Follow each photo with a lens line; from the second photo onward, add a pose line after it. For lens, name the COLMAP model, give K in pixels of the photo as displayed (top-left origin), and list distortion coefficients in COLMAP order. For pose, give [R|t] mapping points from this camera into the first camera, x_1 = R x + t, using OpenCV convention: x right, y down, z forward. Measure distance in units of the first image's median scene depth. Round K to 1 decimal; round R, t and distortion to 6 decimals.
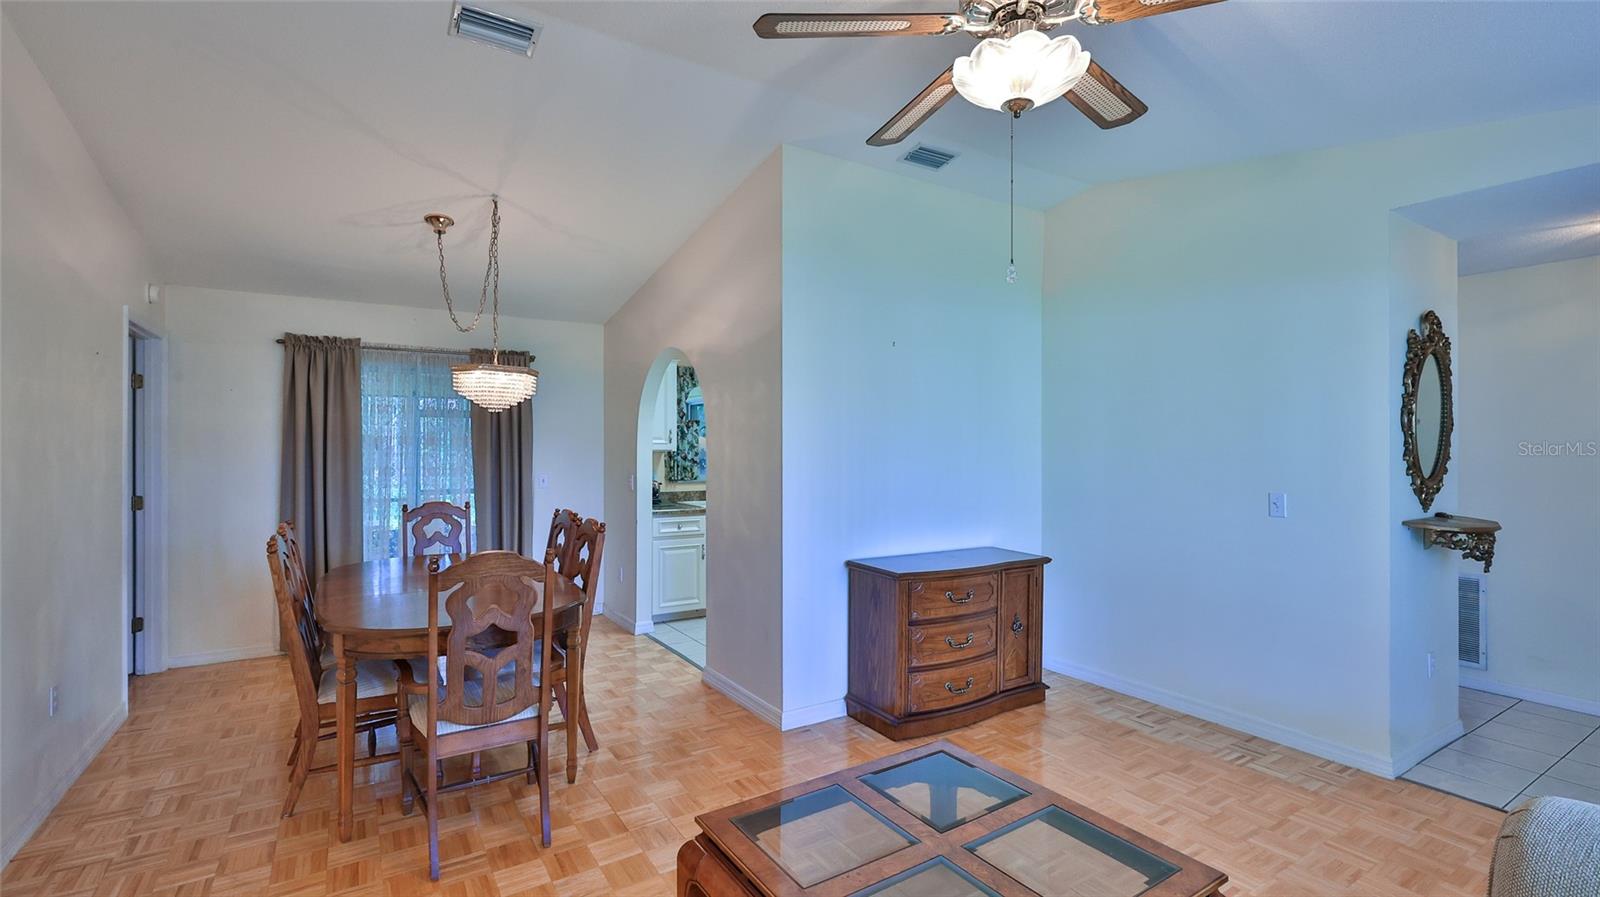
lens RADIAL K [[705.9, 0, 797.2], [0, 705.9, 449.9], [0, 0, 1]] dist [-0.001499, 0.000549]
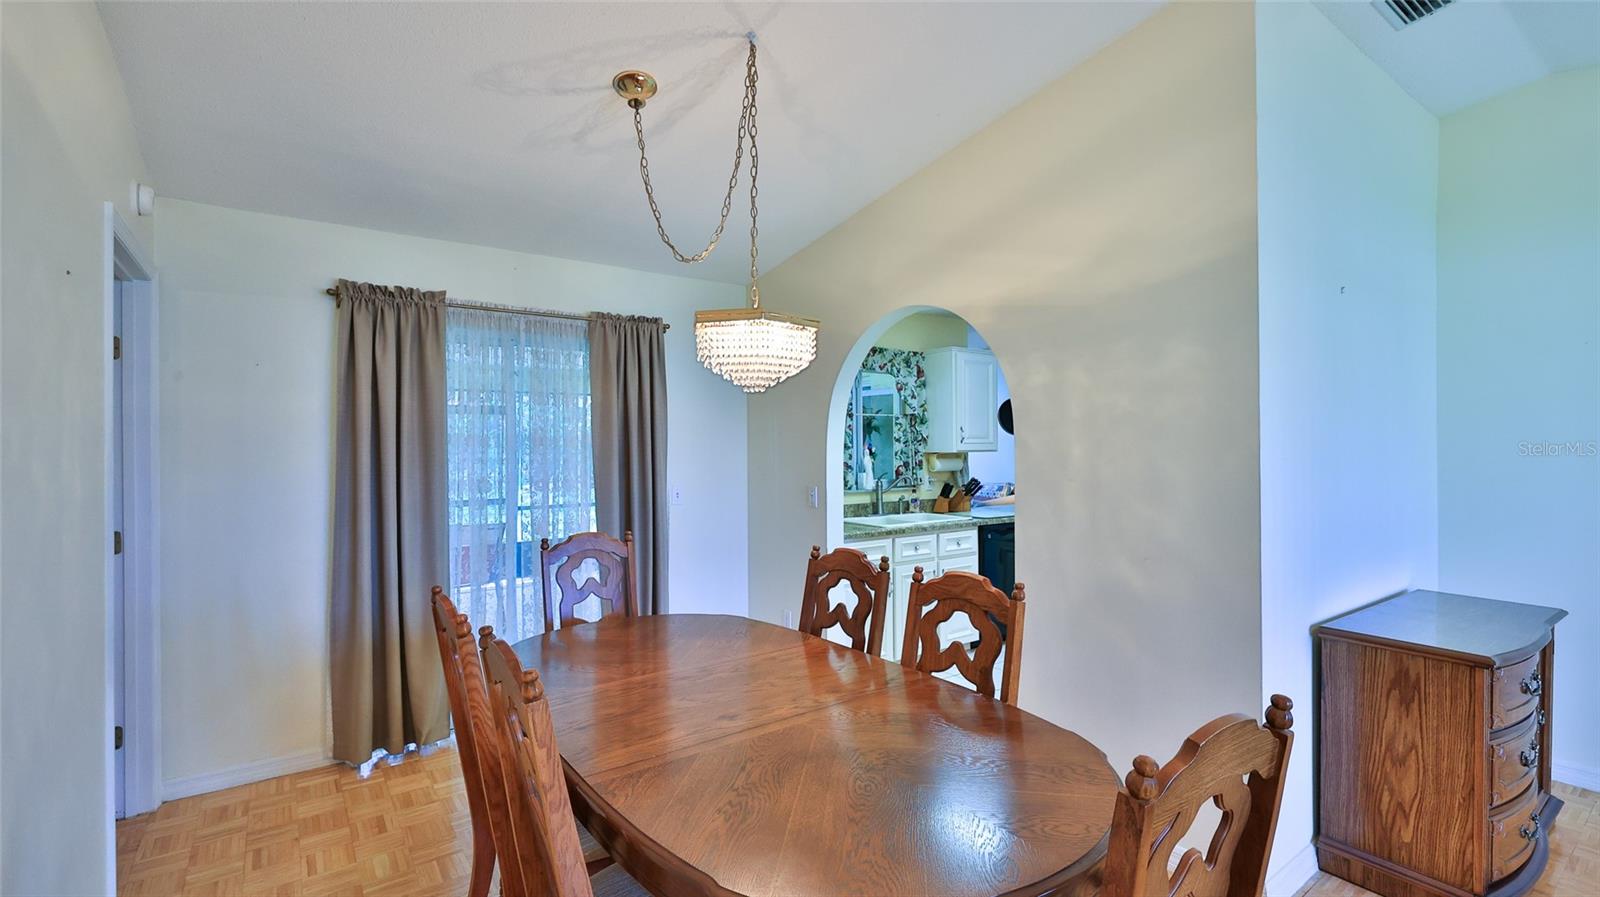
lens RADIAL K [[705.9, 0, 795.8], [0, 705.9, 449.3], [0, 0, 1]] dist [-0.001499, 0.000549]
pose [[0.997969, -0.004641, 0.063525, -0.366256], [0.004902, 0.999980, -0.003945, -0.000867], [-0.063506, 0.004249, 0.997972, 0.334026]]
